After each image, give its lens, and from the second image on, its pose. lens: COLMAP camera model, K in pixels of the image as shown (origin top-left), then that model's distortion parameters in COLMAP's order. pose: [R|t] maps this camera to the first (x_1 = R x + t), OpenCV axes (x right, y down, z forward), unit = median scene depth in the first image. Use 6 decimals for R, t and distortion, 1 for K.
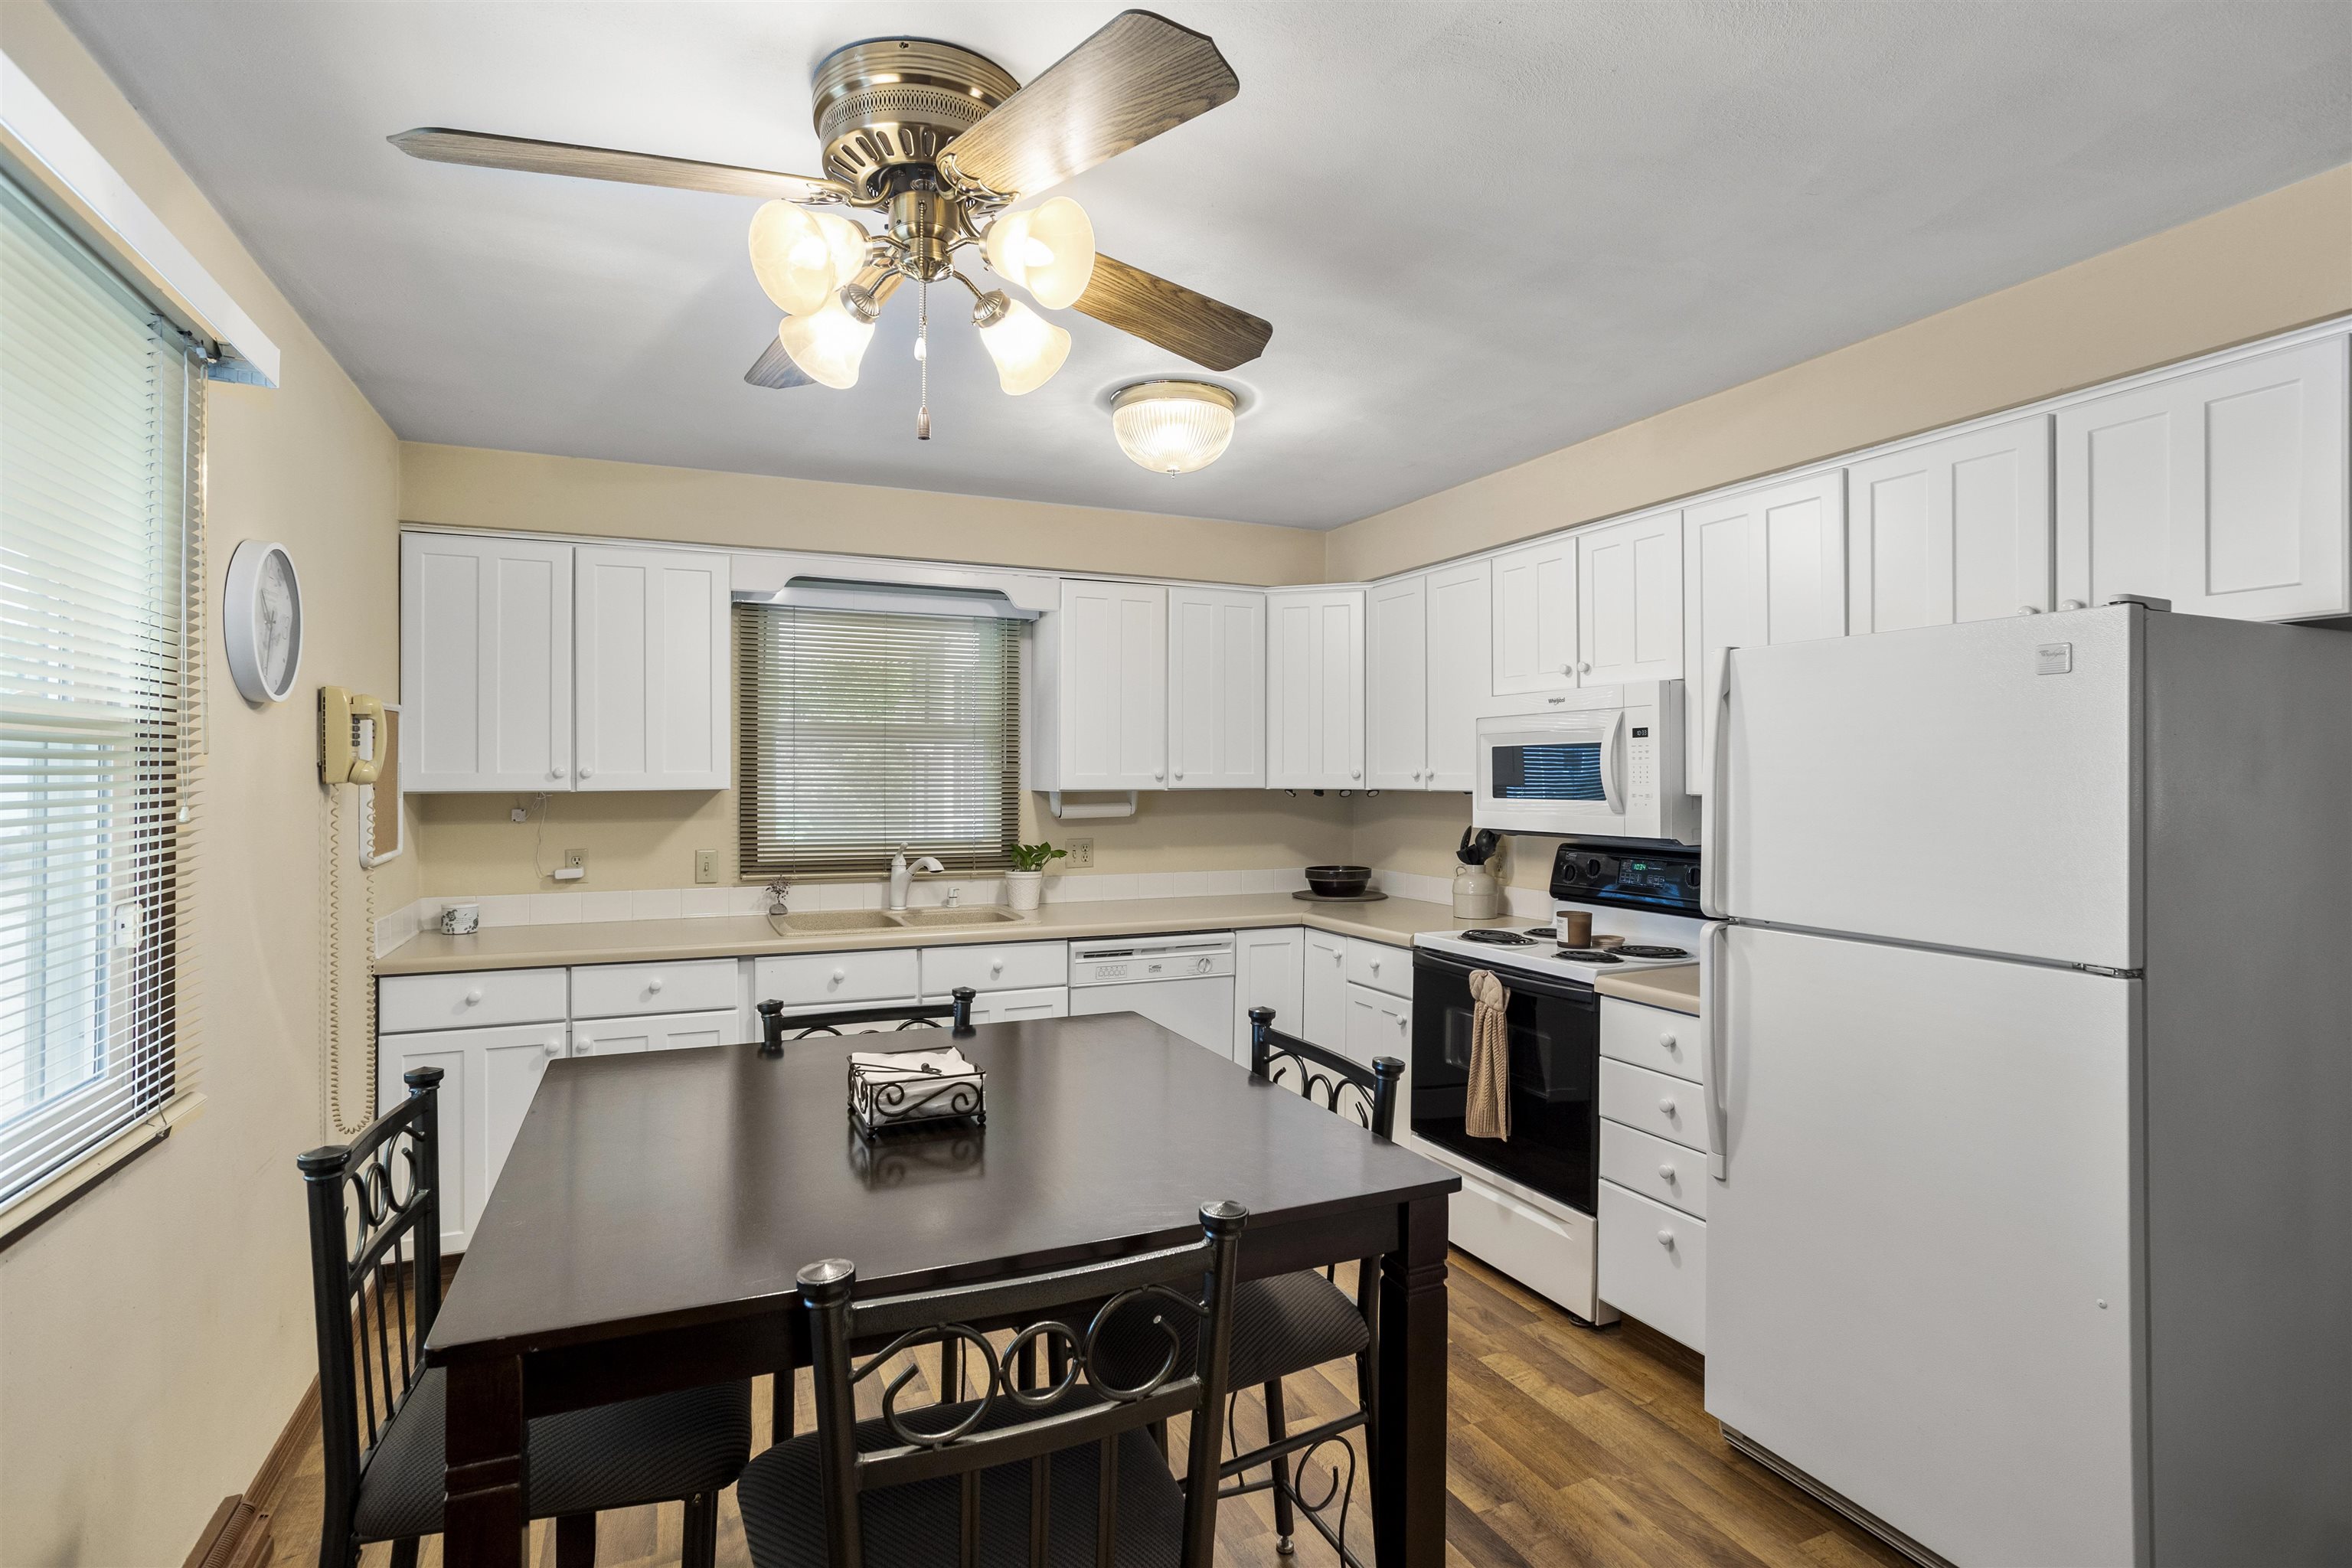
lens RADIAL K [[1143.0, 0, 1172.3], [0, 1143.0, 770.2], [0, 0, 1]] dist [-0.034245, 0.021653]
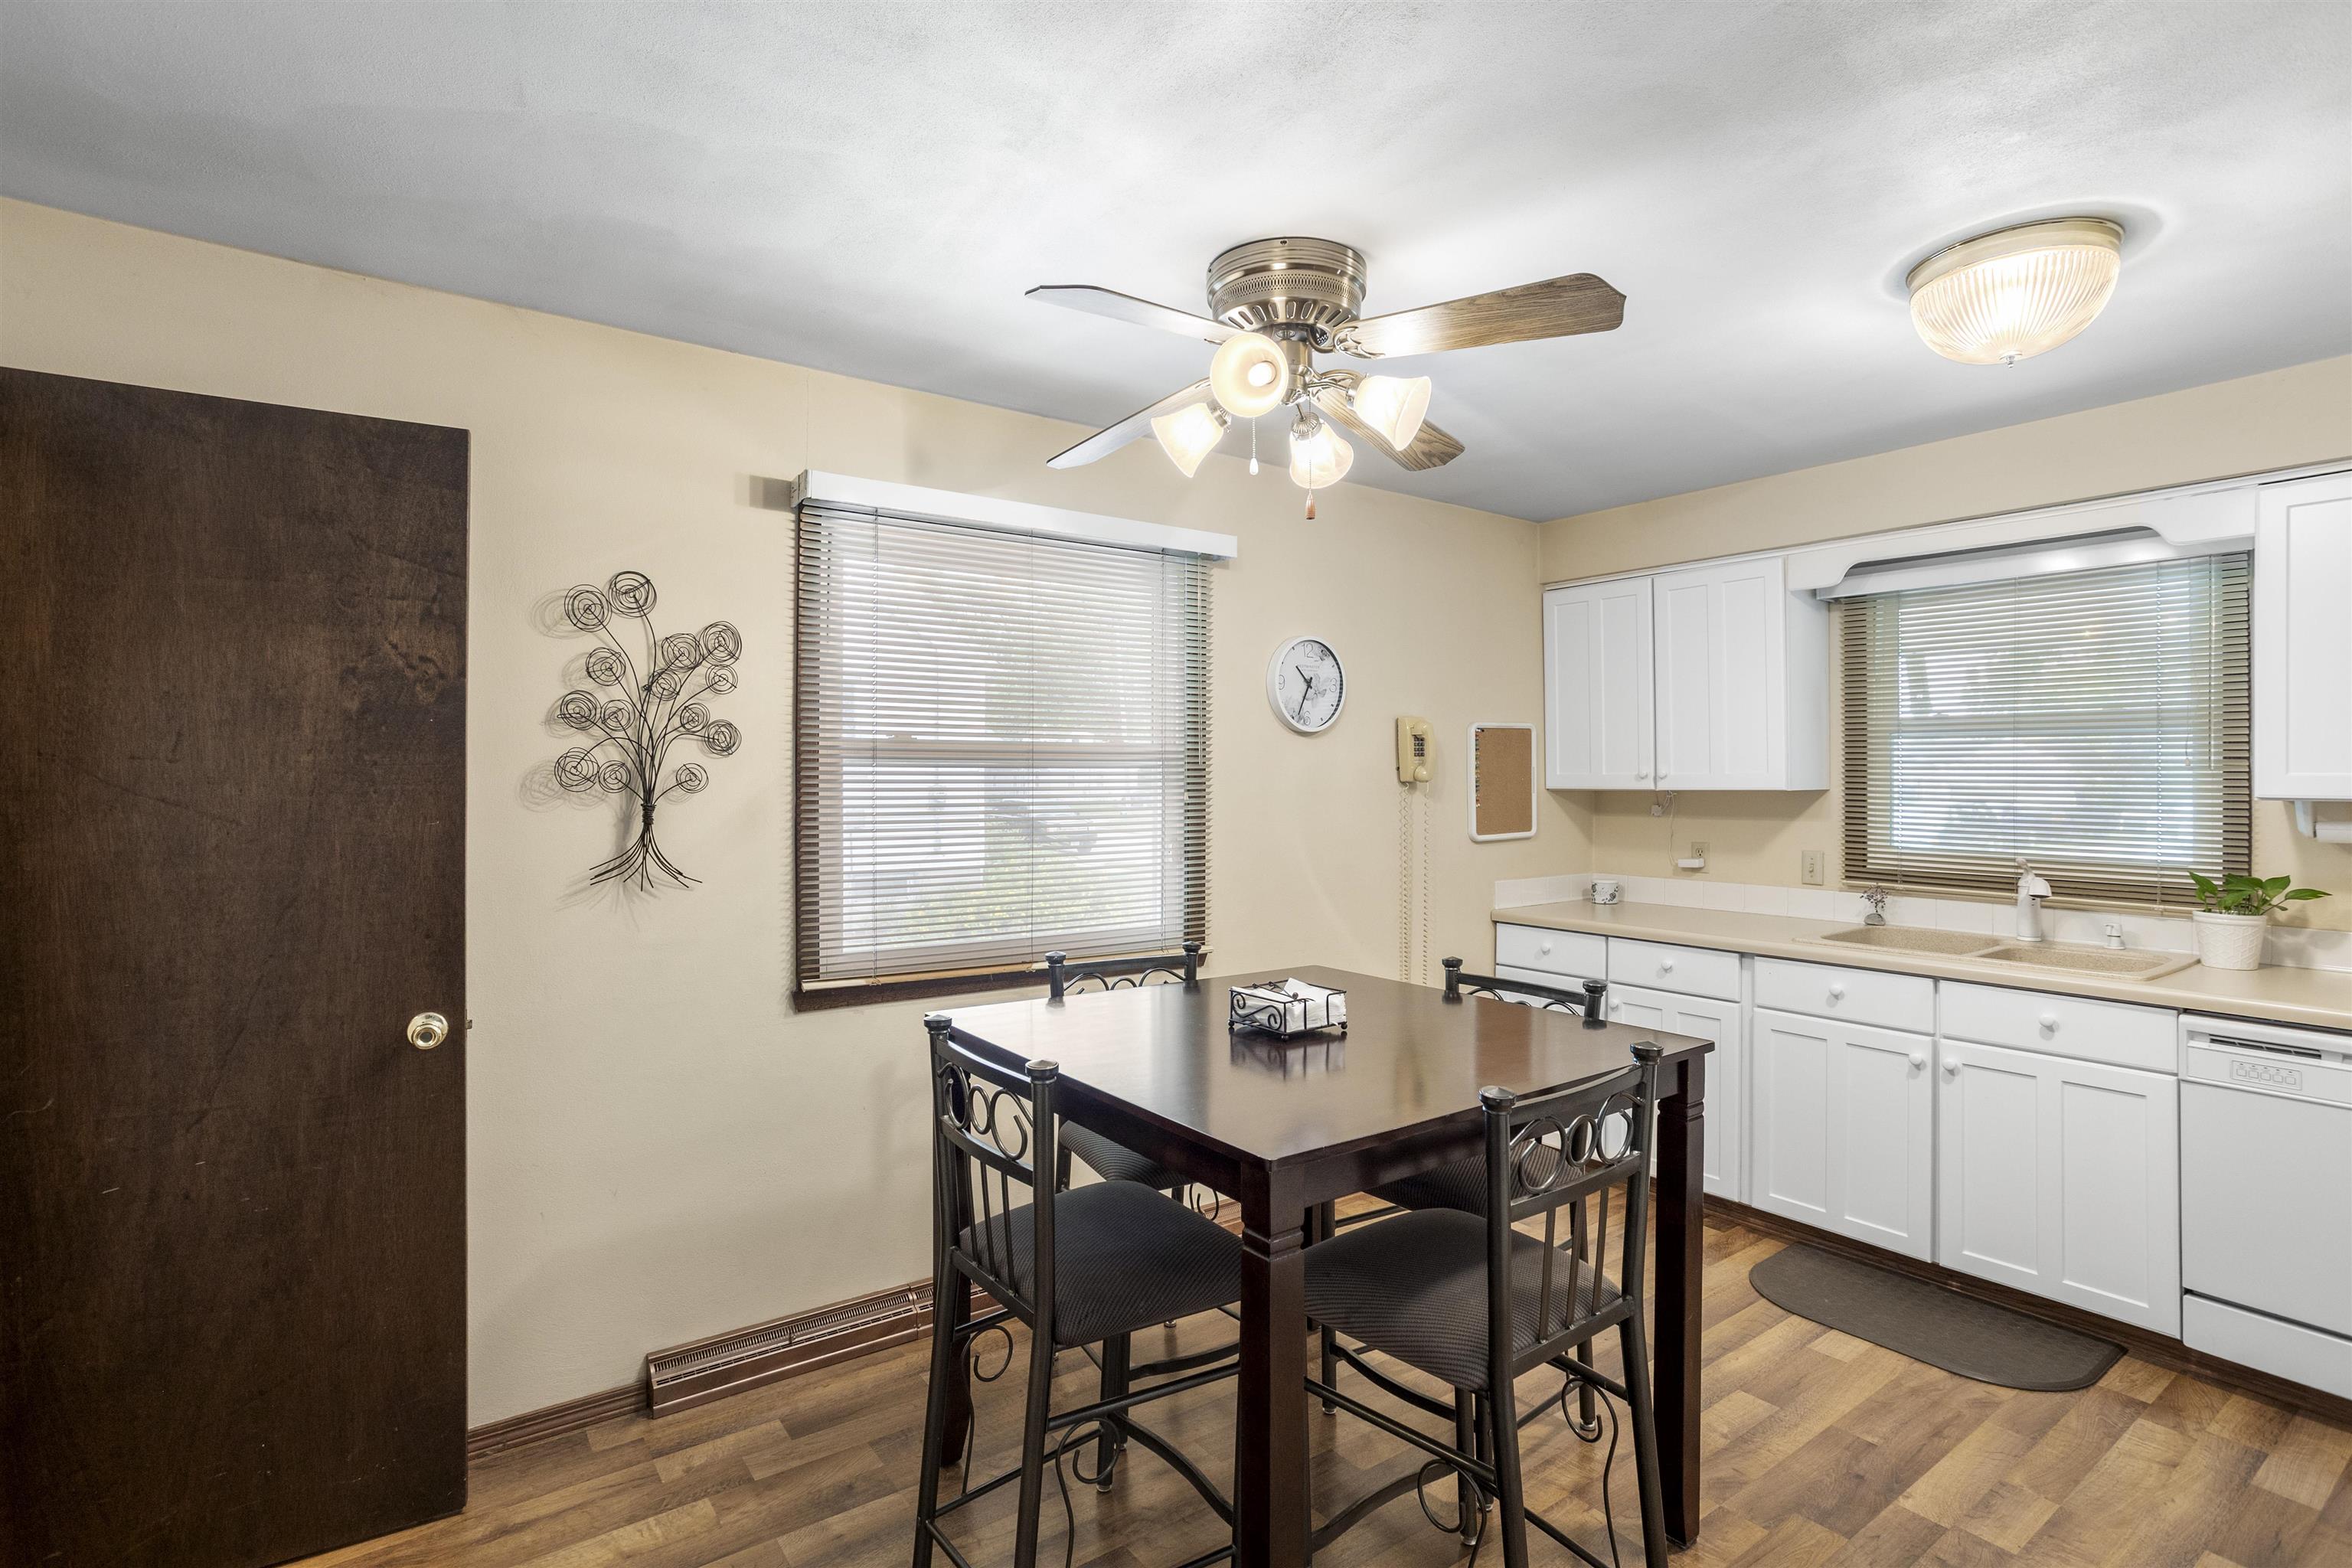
lens RADIAL K [[1143.0, 0, 1172.3], [0, 1143.0, 770.2], [0, 0, 1]] dist [-0.034245, 0.021653]
pose [[0.212565, -0.006286, -0.977127, 0.468544], [0.004121, 0.999976, -0.005537, 0.002534], [0.977138, -0.002850, 0.212586, 0.257717]]
